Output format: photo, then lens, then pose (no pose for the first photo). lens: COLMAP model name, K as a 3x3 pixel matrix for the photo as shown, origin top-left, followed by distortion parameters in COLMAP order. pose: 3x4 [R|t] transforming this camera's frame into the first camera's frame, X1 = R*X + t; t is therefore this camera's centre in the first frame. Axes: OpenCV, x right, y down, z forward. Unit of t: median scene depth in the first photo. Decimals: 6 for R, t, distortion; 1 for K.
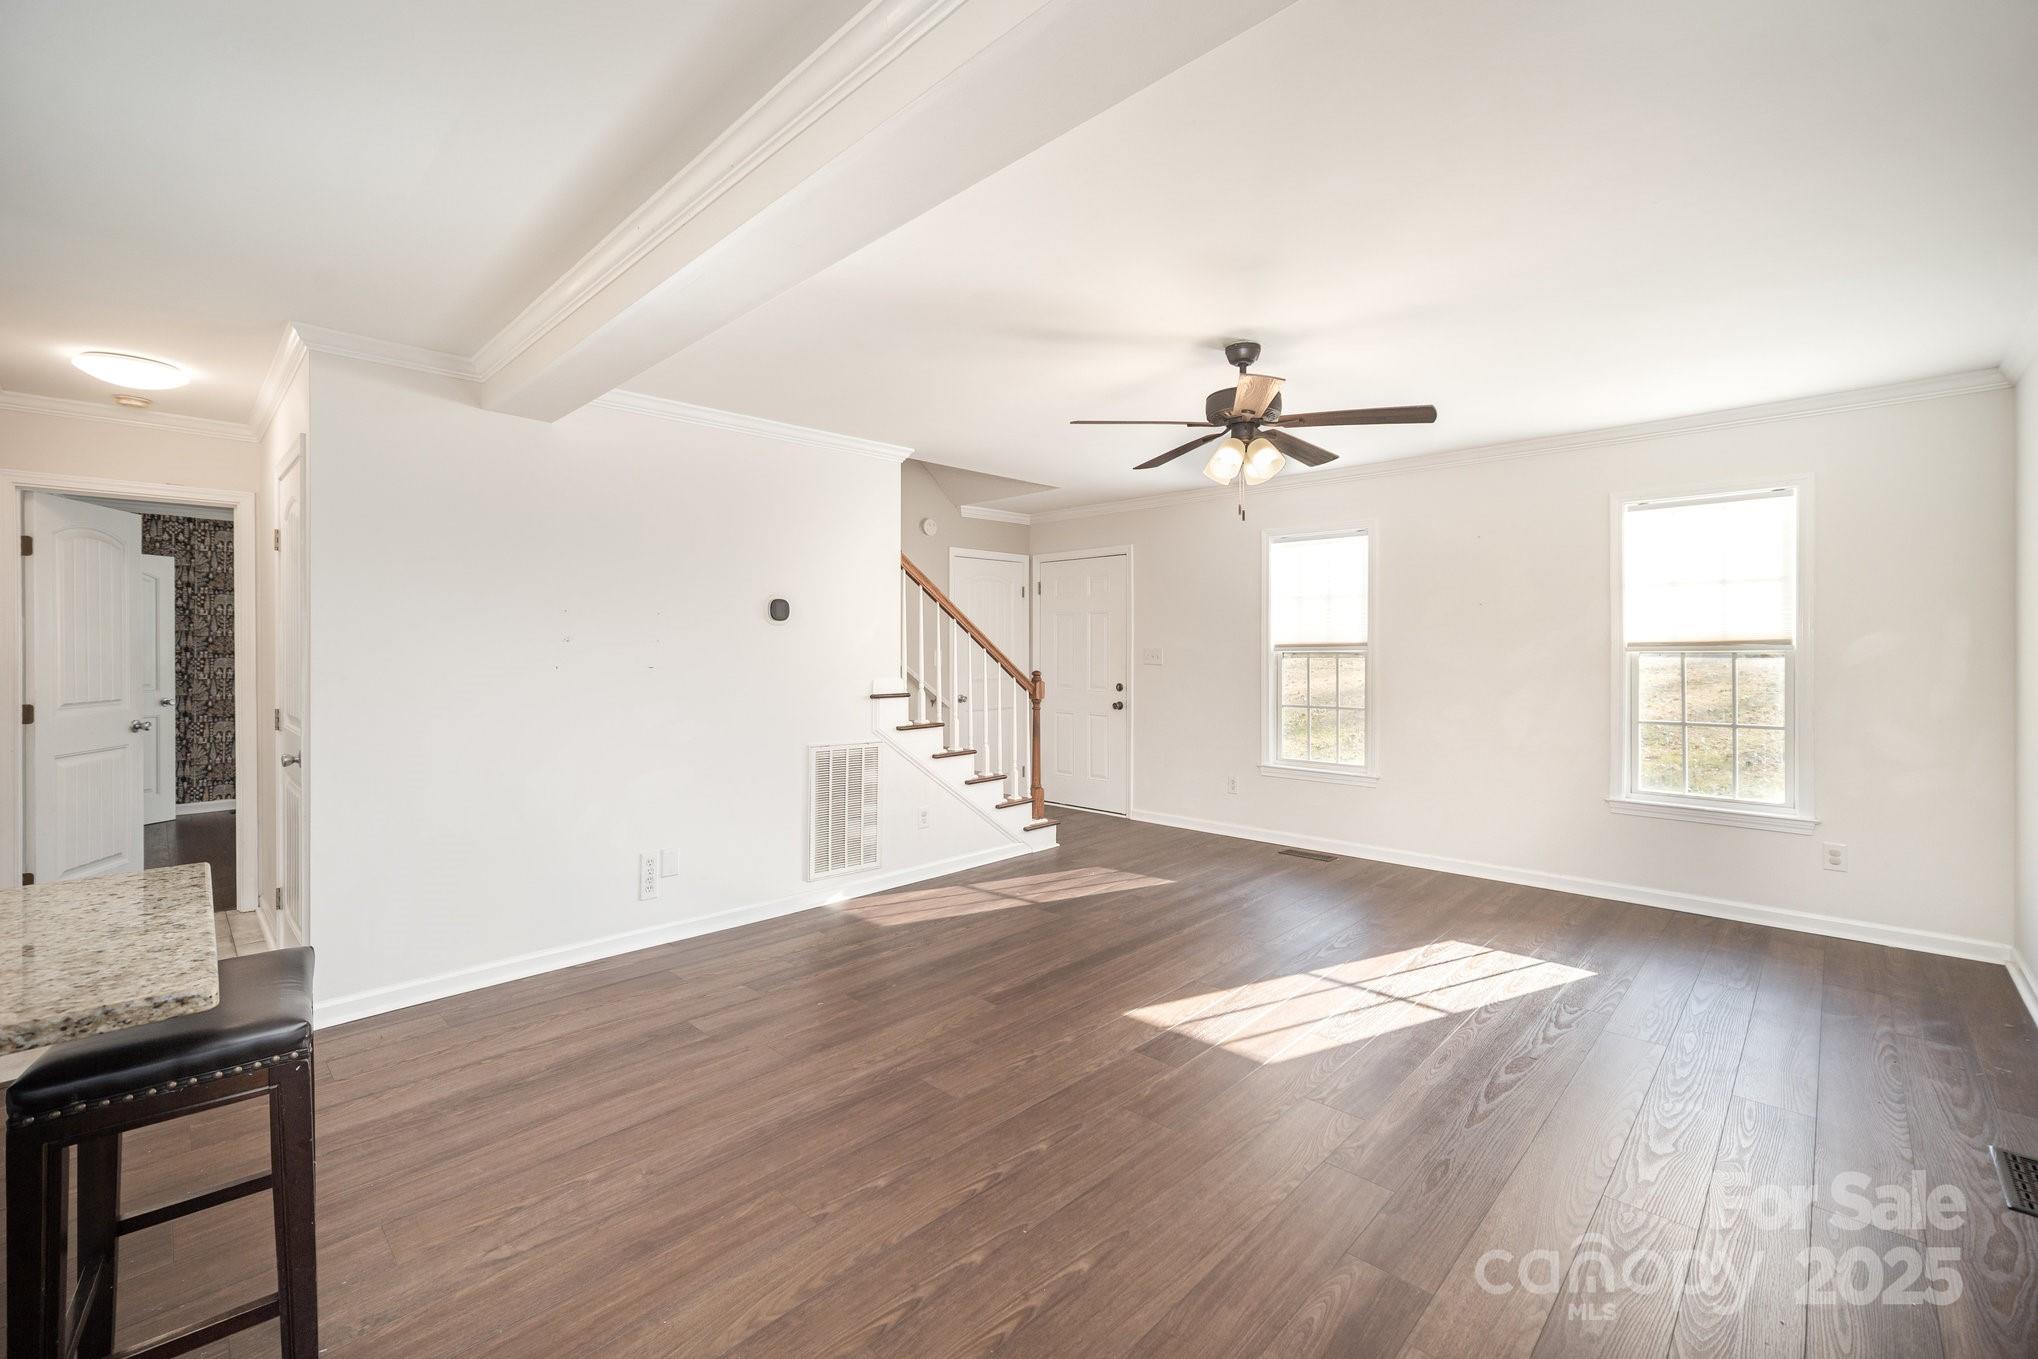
lens RADIAL K [[849.3, 0, 1016.6], [0, 849.3, 651.4], [0, 0, 1]] dist [0.000247, 0.000513]
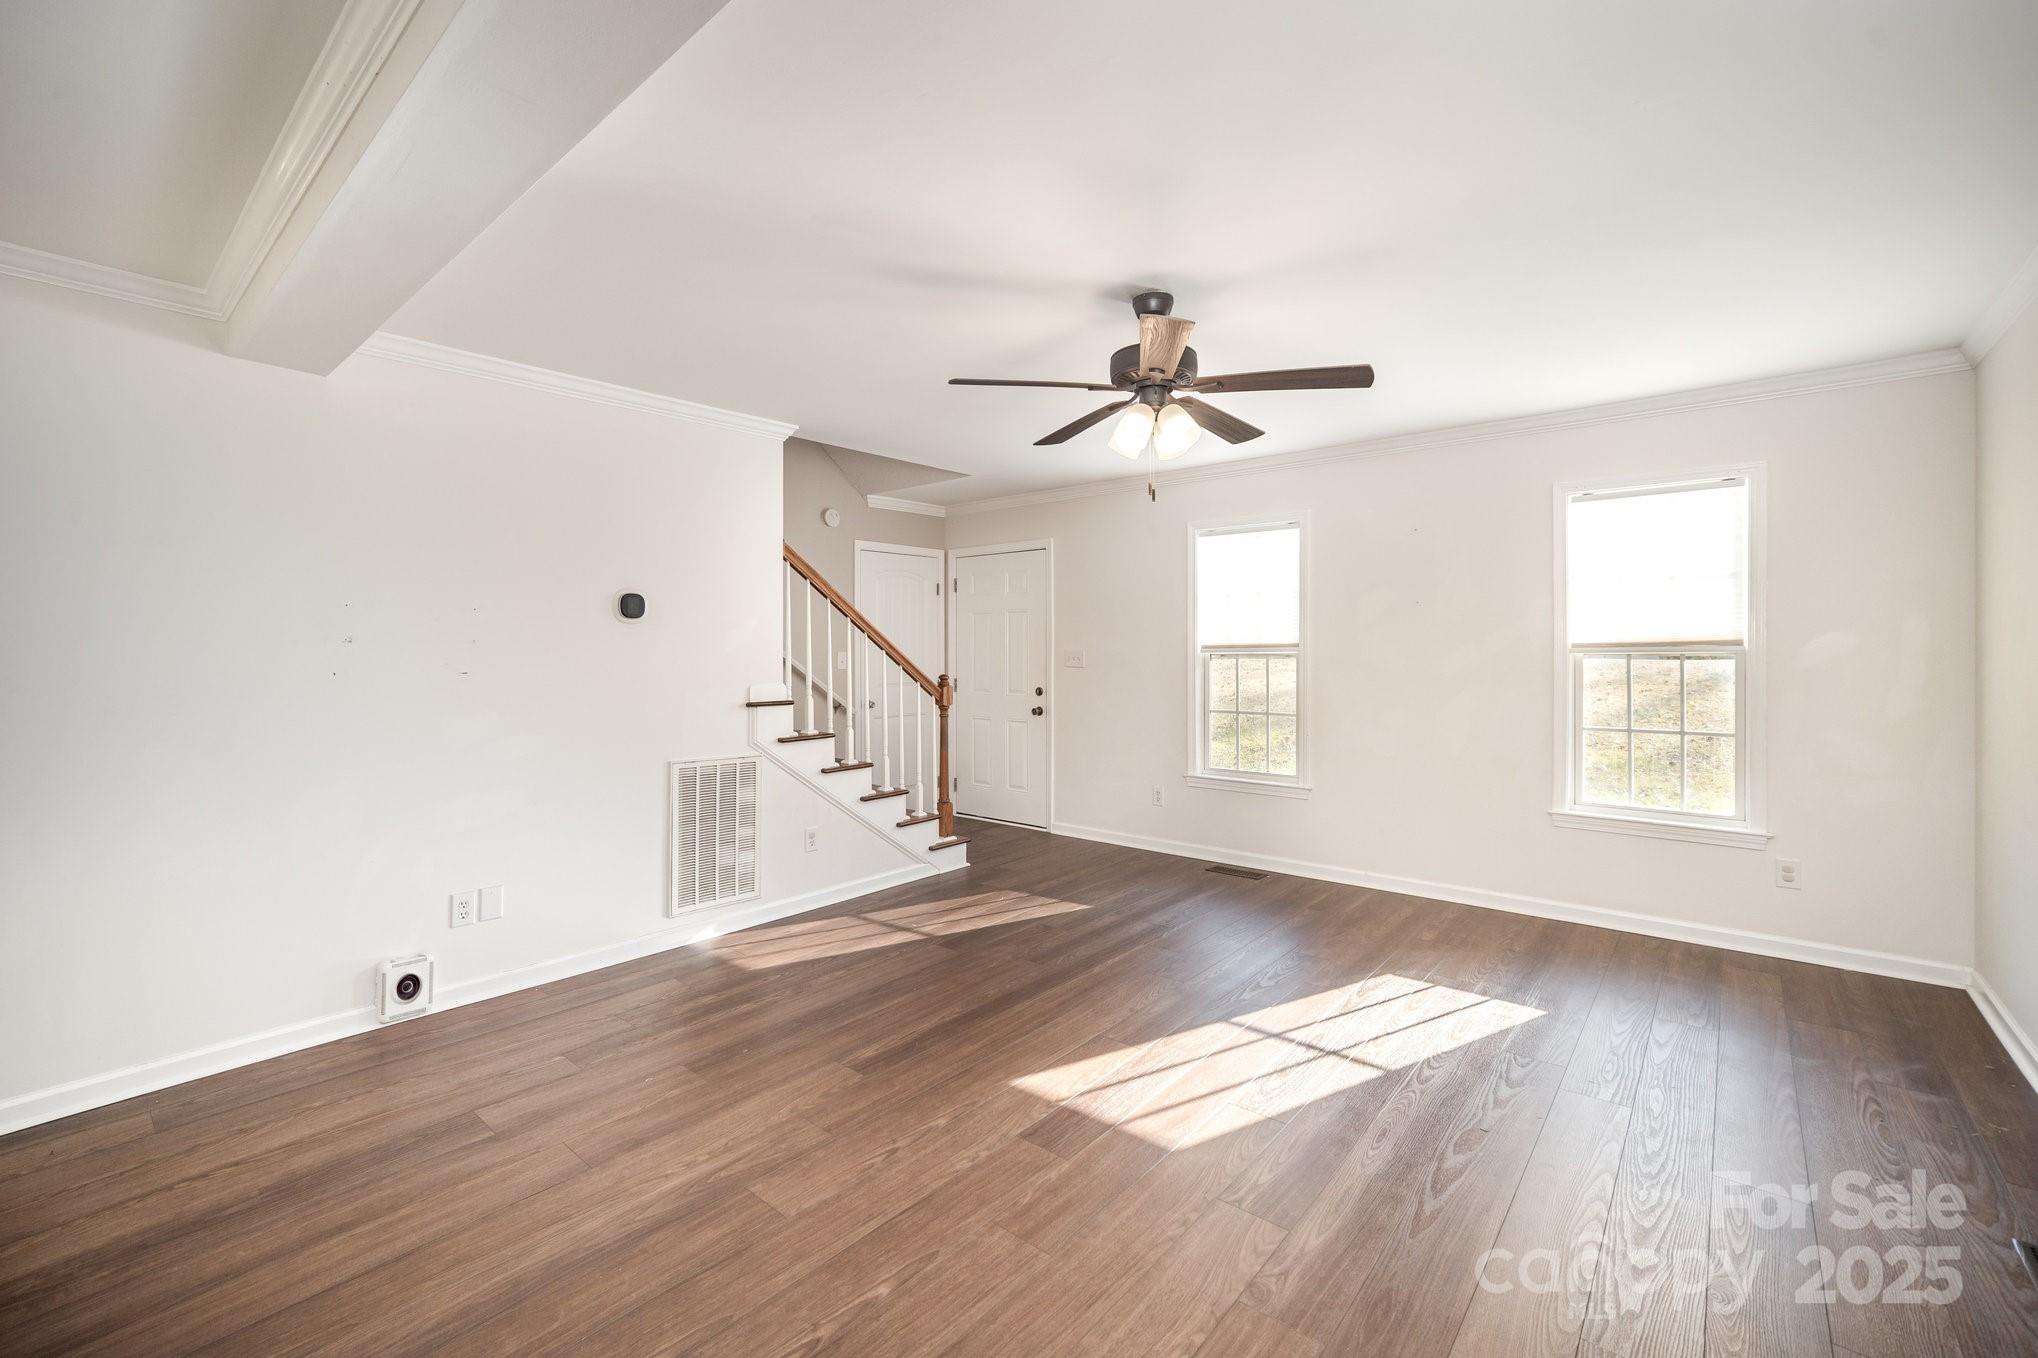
lens RADIAL K [[838.9, 0, 1012.4], [0, 838.9, 653.1], [0, 0, 1]] dist [0.000445, 0.000176]
pose [[0.998298, -0.000777, 0.058316, 0.065102], [0.000736, 0.999999, 0.000737, -0.001045], [-0.058316, -0.000692, 0.998298, 0.141081]]
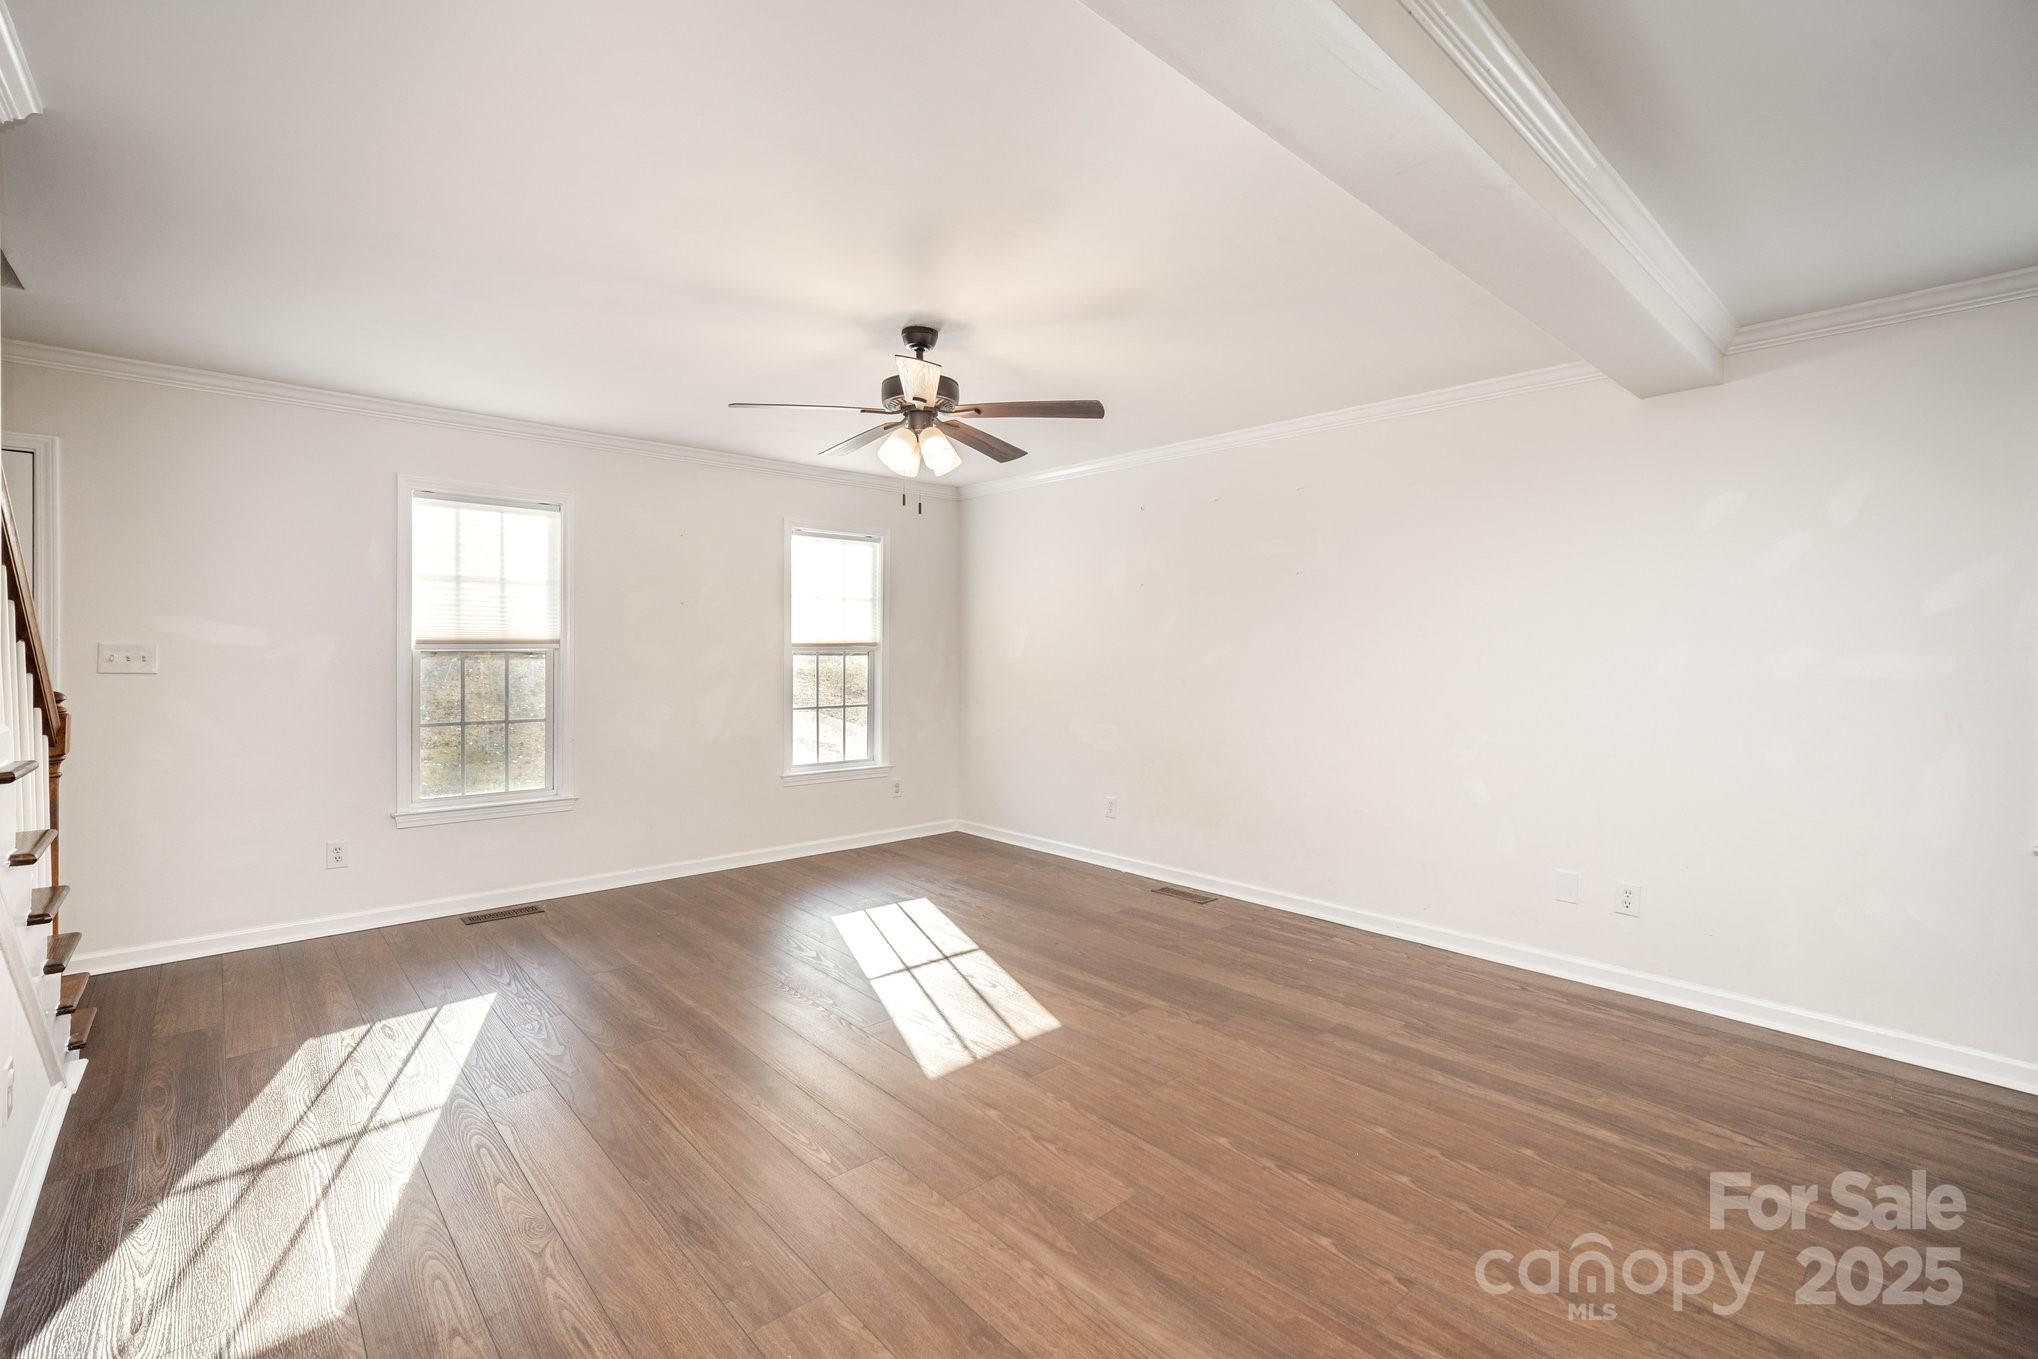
lens RADIAL K [[910.2, 0, 1007.5], [0, 910.2, 655.2], [0, 0, 1]] dist [-0.001992, 0.000178]
pose [[0.059111, -0.004052, 0.998243, -0.667011], [-0.004175, 0.999982, 0.004306, -0.000476], [-0.998243, -0.004422, 0.059093, 0.747112]]
